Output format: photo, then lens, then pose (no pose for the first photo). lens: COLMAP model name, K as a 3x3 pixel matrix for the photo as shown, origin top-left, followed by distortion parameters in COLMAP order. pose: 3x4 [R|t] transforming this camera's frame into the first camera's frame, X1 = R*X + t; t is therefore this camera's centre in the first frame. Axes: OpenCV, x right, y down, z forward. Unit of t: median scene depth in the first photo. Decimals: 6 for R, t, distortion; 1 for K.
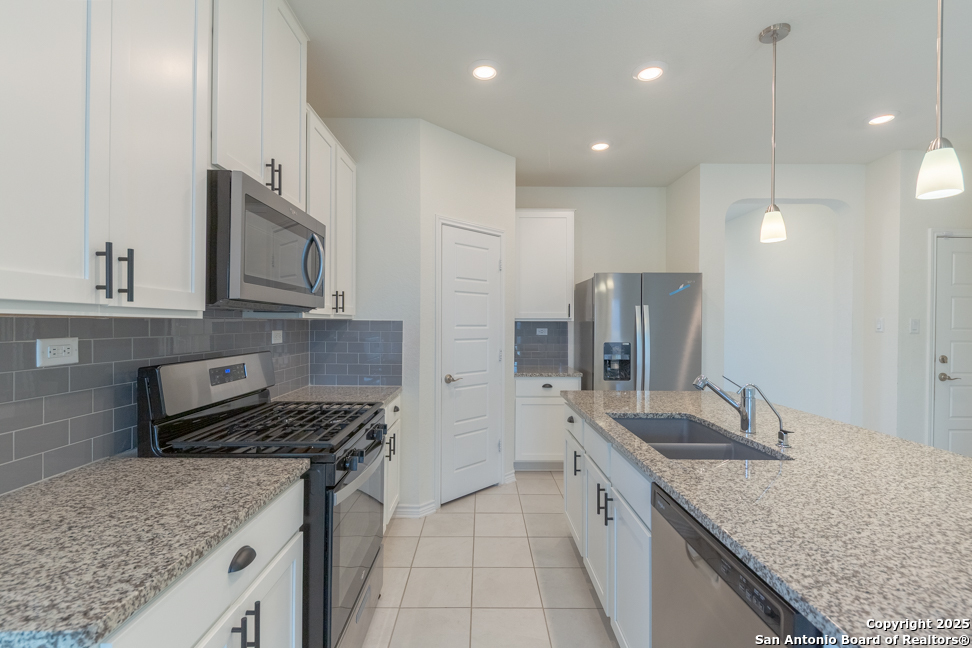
lens RADIAL K [[434.2, 0, 485.7], [0, 434.2, 325.2], [0, 0, 1]] dist [0.004102, -0.001456]
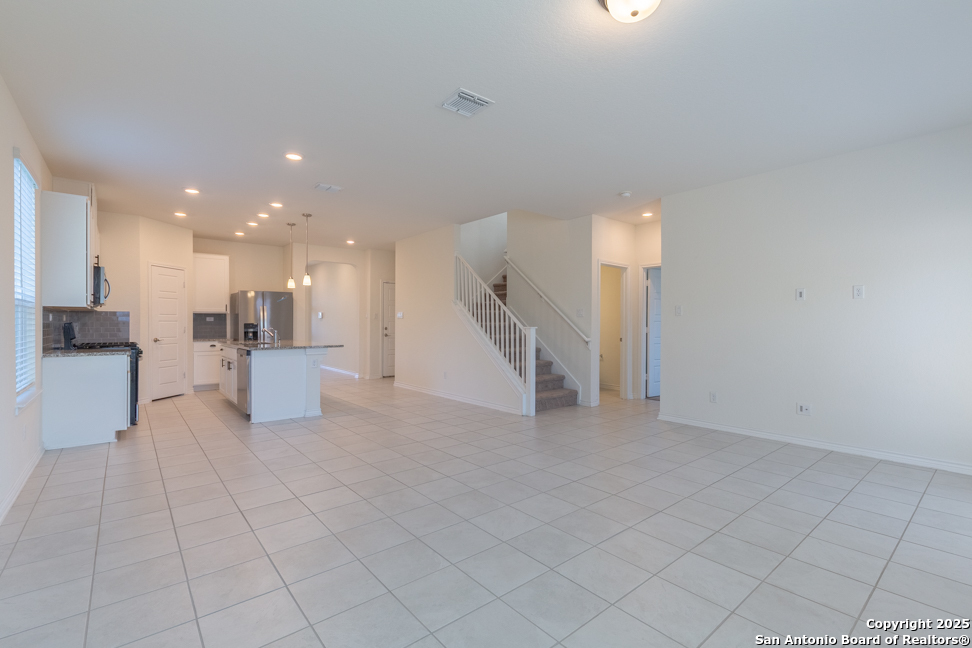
lens RADIAL K [[434.2, 0, 486.8], [0, 434.2, 322.4], [0, 0, 1]] dist [0.004102, -0.001456]
pose [[0.776227, -0.005060, 0.630433, -0.177987], [0.005379, 0.999985, 0.001403, 0.047981], [-0.630430, 0.002302, 0.776243, -1.707528]]
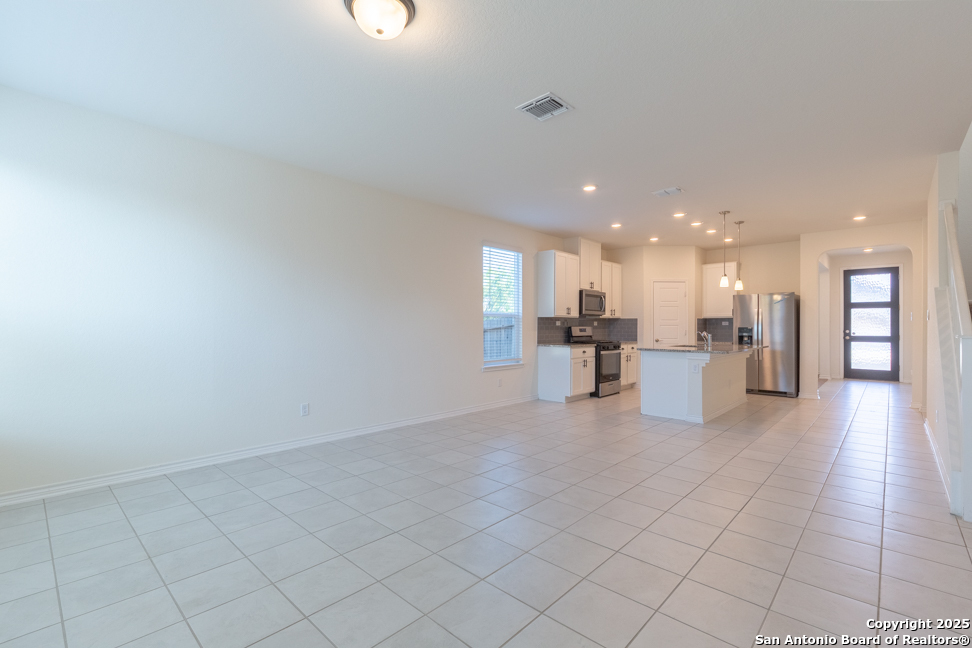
lens RADIAL K [[434.2, 0, 483.2], [0, 434.2, 323.4], [0, 0, 1]] dist [0.004102, -0.001456]
pose [[0.722417, -0.008868, -0.691401, 1.030375], [0.001393, 0.999934, -0.011369, 0.053549], [0.691456, 0.007250, 0.722382, -1.721899]]
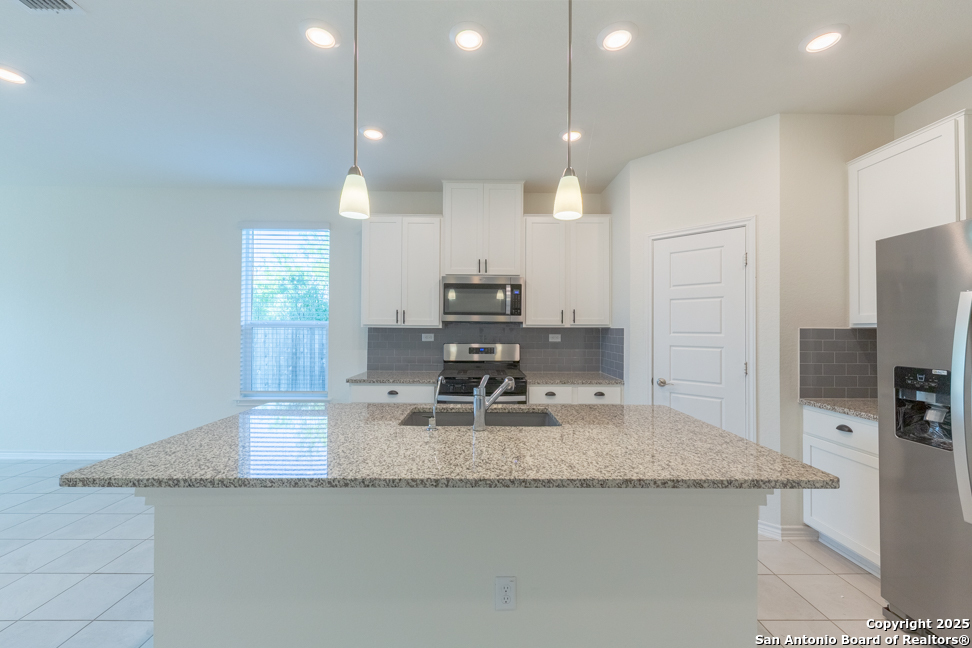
lens RADIAL K [[386.3, 0, 485.5], [0, 386.3, 324.8], [0, 0, 1]] dist [0.007953, -0.001030]
pose [[-0.001766, -0.016825, -0.999857, 0.920553], [-0.008467, 0.999823, -0.016810, 0.001971], [0.999963, 0.008436, -0.001908, 0.604136]]
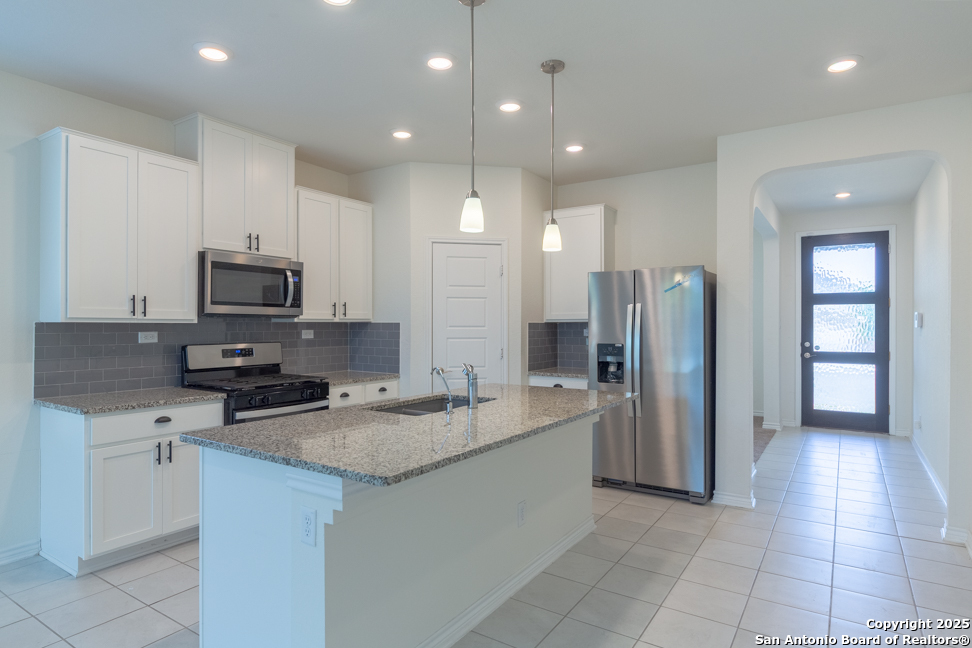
lens RADIAL K [[546.9, 0, 485.6], [0, 546.9, 323.8], [0, 0, 1]] dist [0.009446, -0.003727]
pose [[0.830322, -0.005896, -0.557252, 0.911704], [0.002460, 0.999973, -0.006915, 0.004605], [0.557278, 0.004371, 0.830314, -0.192209]]
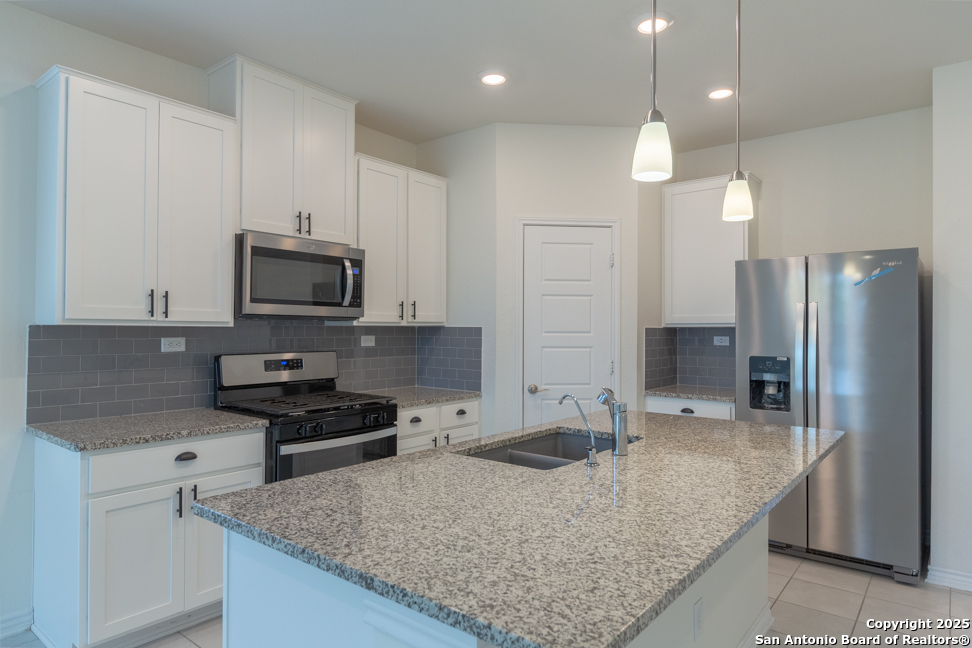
lens RADIAL K [[584.9, 0, 485.2], [0, 584.9, 323.5], [0, 0, 1]] dist [0.009534, -0.001439]
pose [[0.773721, -0.007960, -0.633476, 0.671672], [-0.002110, 0.999883, -0.015142, 0.002092], [0.633523, 0.013053, 0.773614, -0.041547]]
